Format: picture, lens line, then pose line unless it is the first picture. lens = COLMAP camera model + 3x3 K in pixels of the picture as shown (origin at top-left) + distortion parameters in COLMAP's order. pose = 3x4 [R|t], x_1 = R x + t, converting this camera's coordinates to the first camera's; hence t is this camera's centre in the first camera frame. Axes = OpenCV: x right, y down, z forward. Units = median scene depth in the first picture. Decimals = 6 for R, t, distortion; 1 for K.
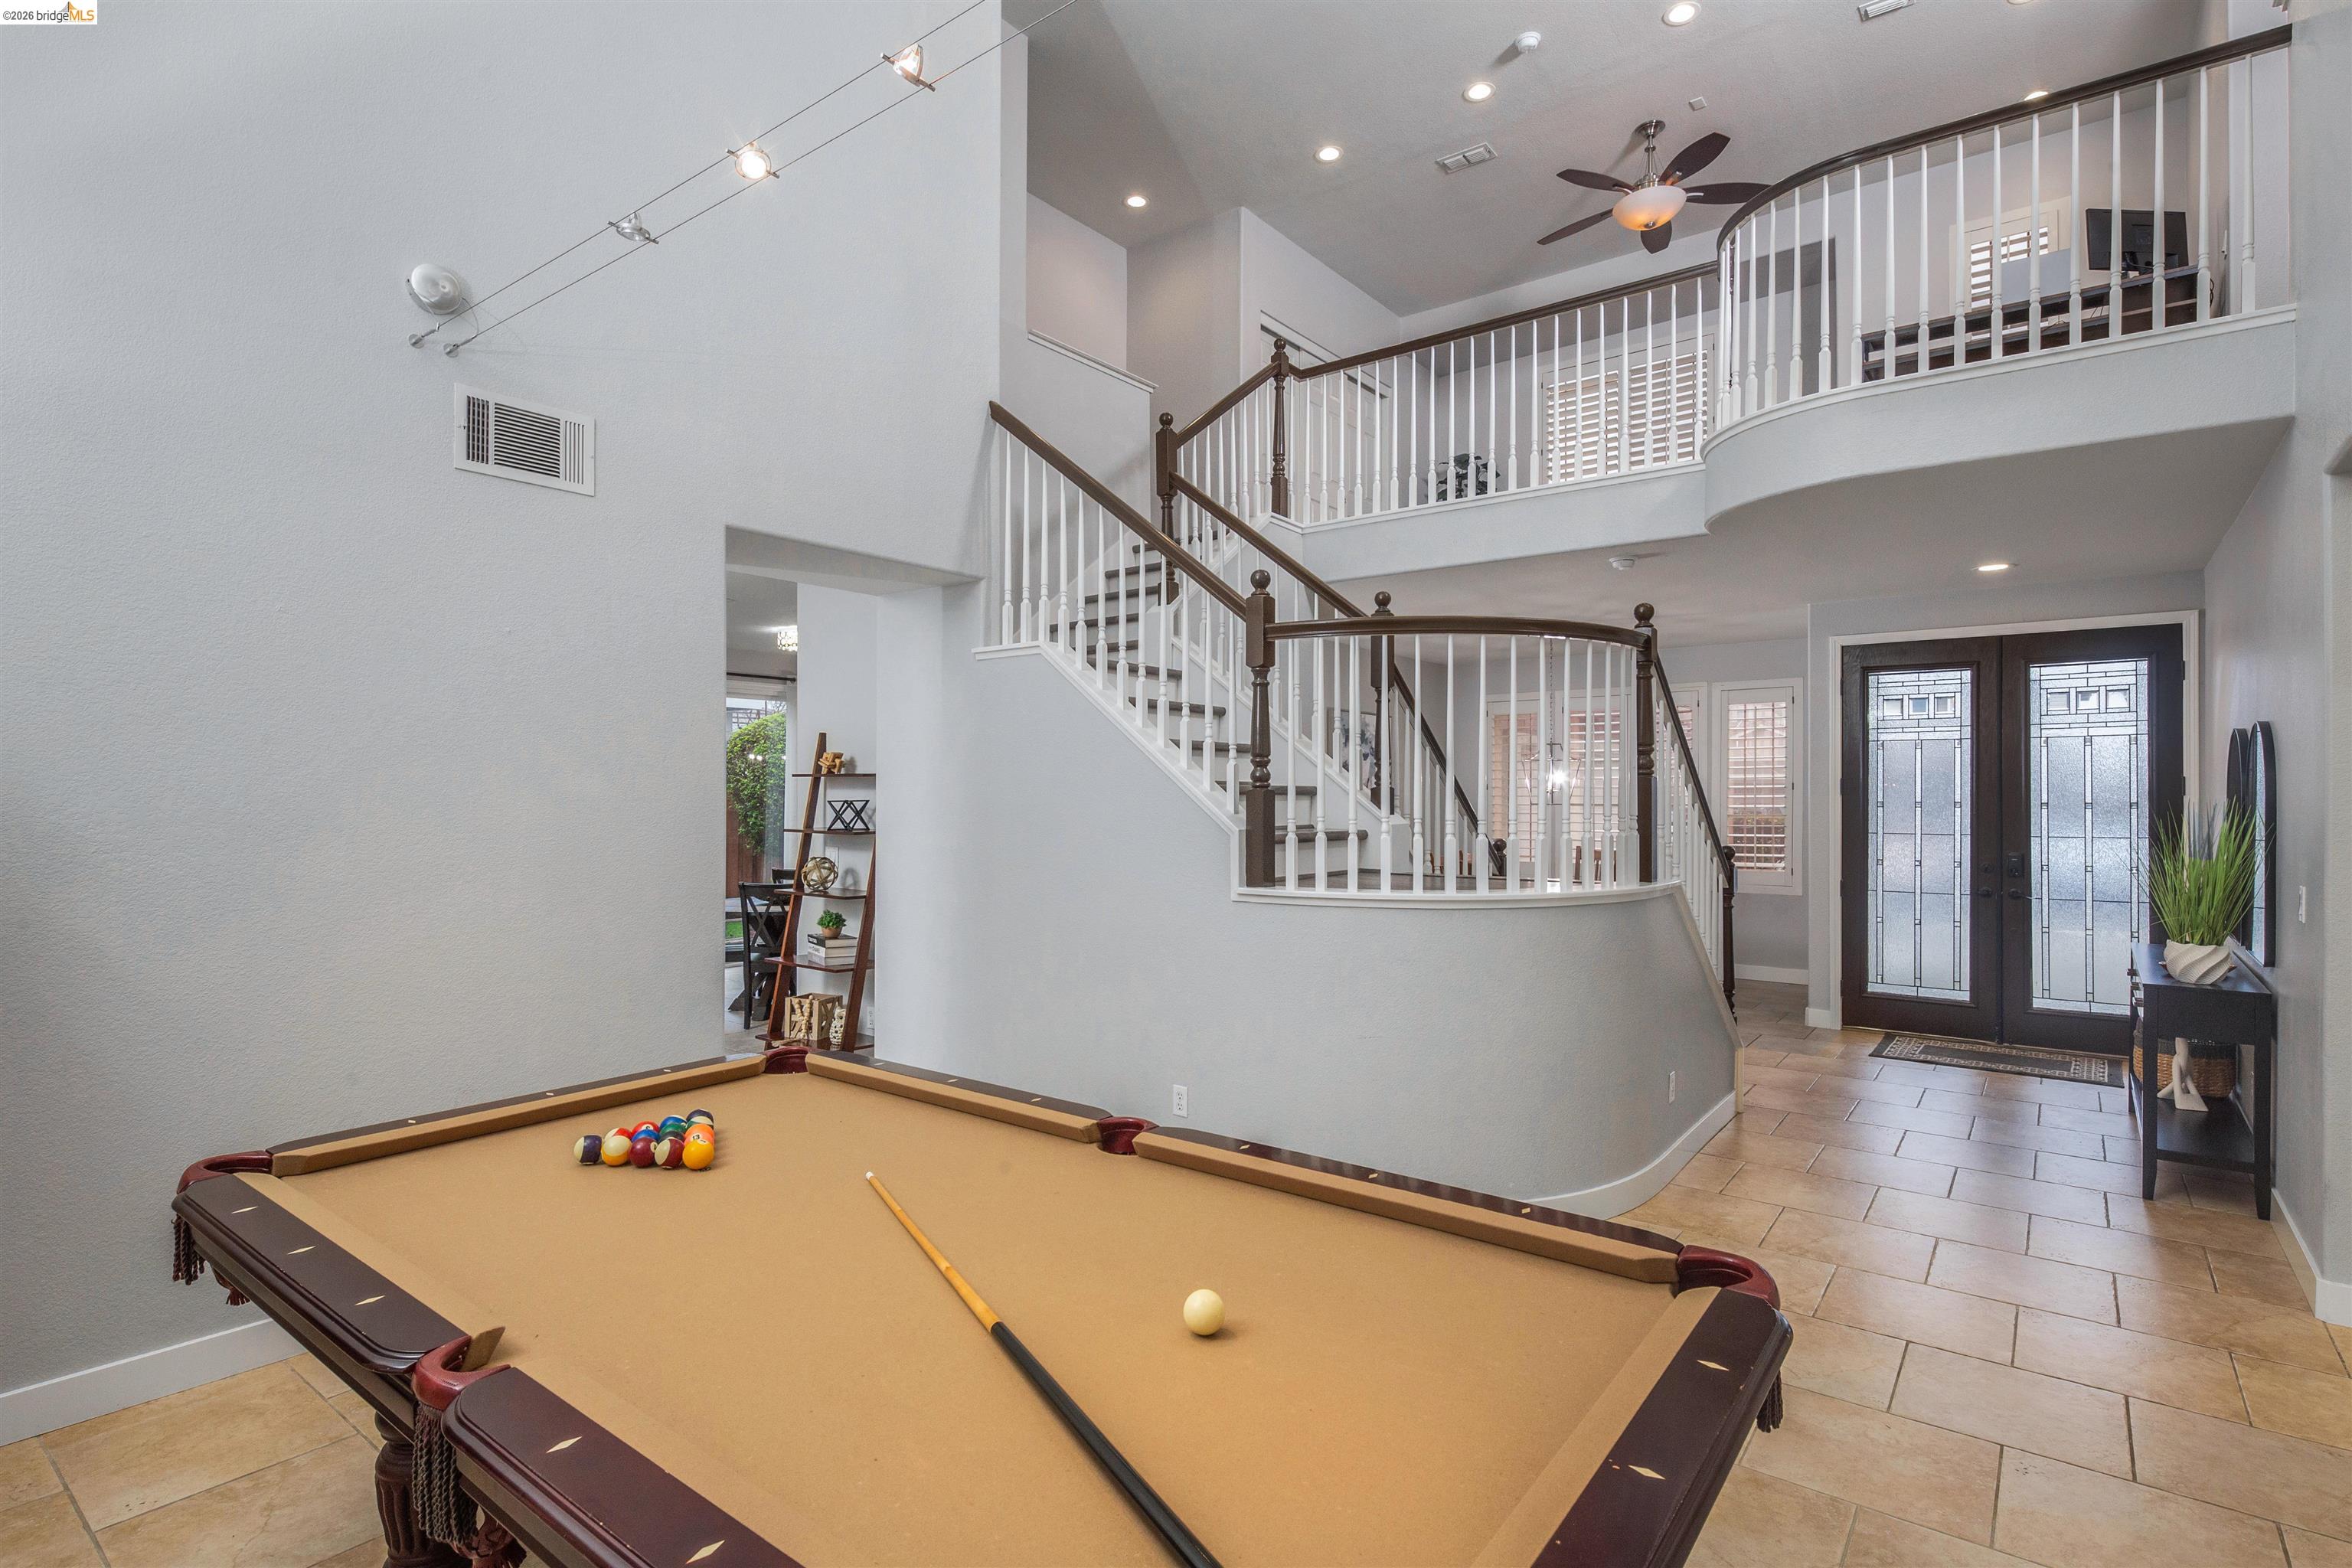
lens RADIAL K [[1165.0, 0, 1176.0], [0, 1165.0, 784.0], [0, 0, 1]] dist [0.002612, -0.001173]
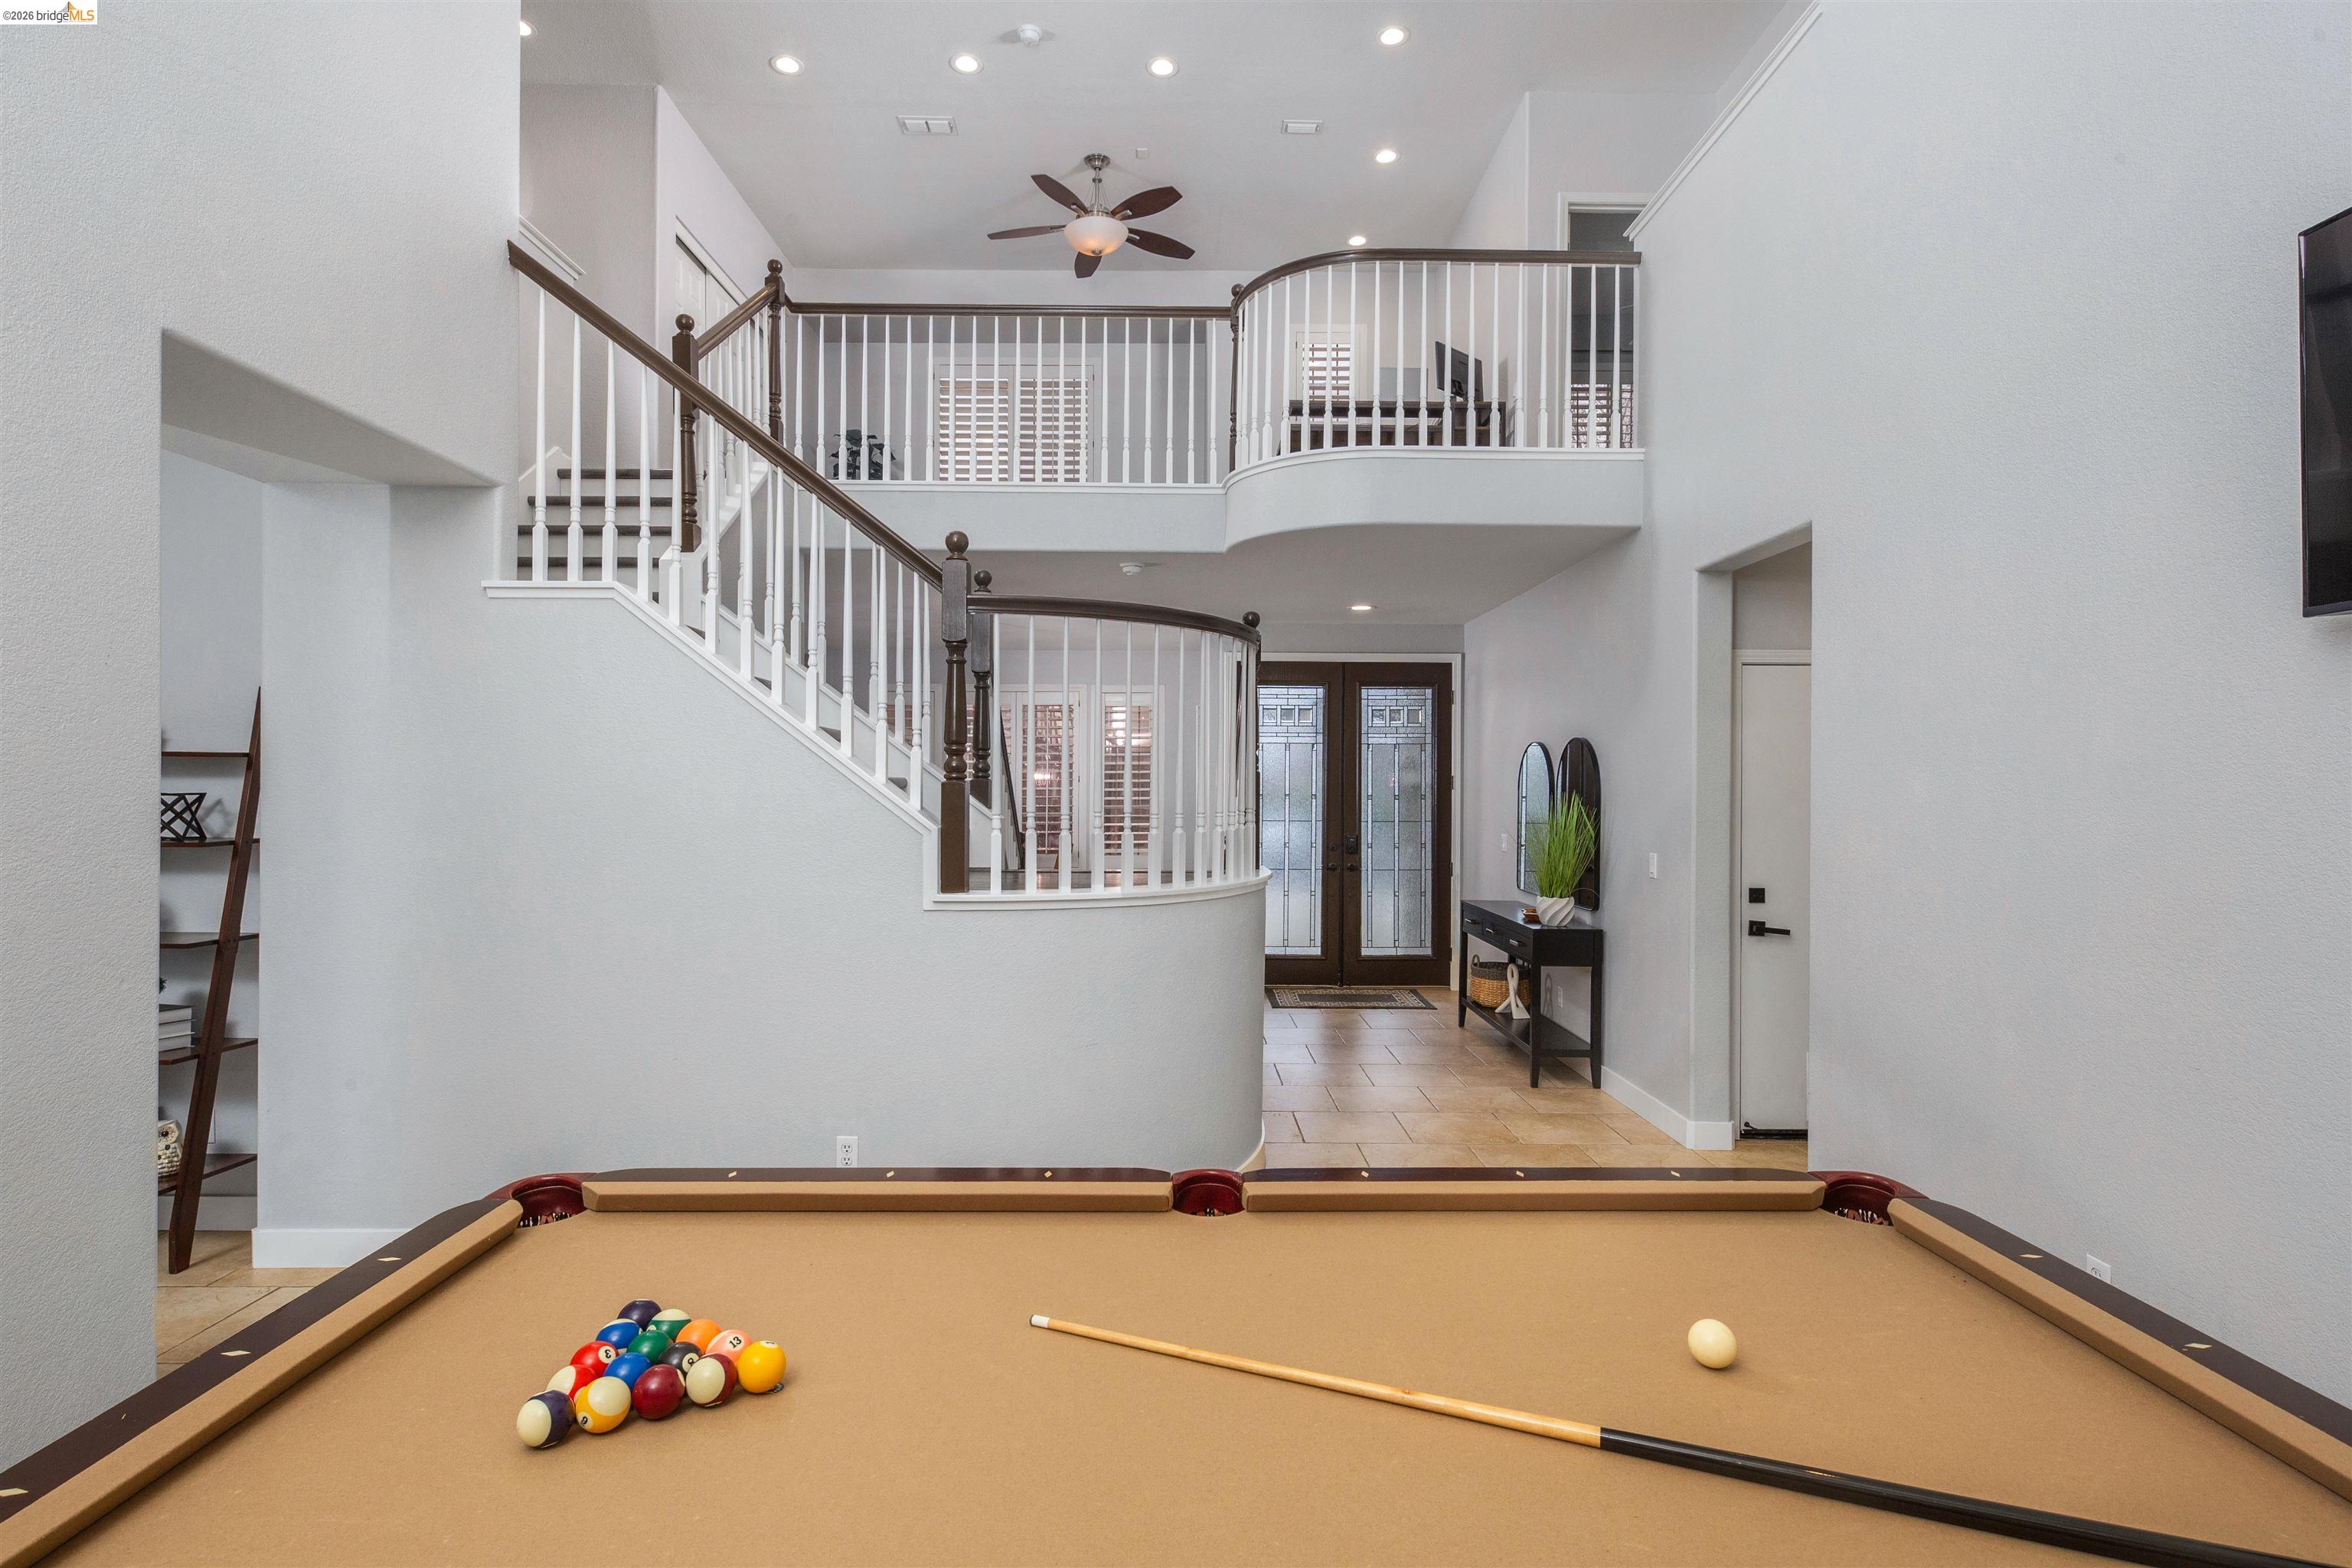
lens RADIAL K [[1165.0, 0, 1176.0], [0, 1165.0, 784.0], [0, 0, 1]] dist [0.002612, -0.001173]
pose [[0.778110, 0.004963, 0.628108, -0.225283], [-0.009371, 0.999949, 0.003708, 0.001319], [-0.628058, -0.008772, 0.778117, 0.137296]]
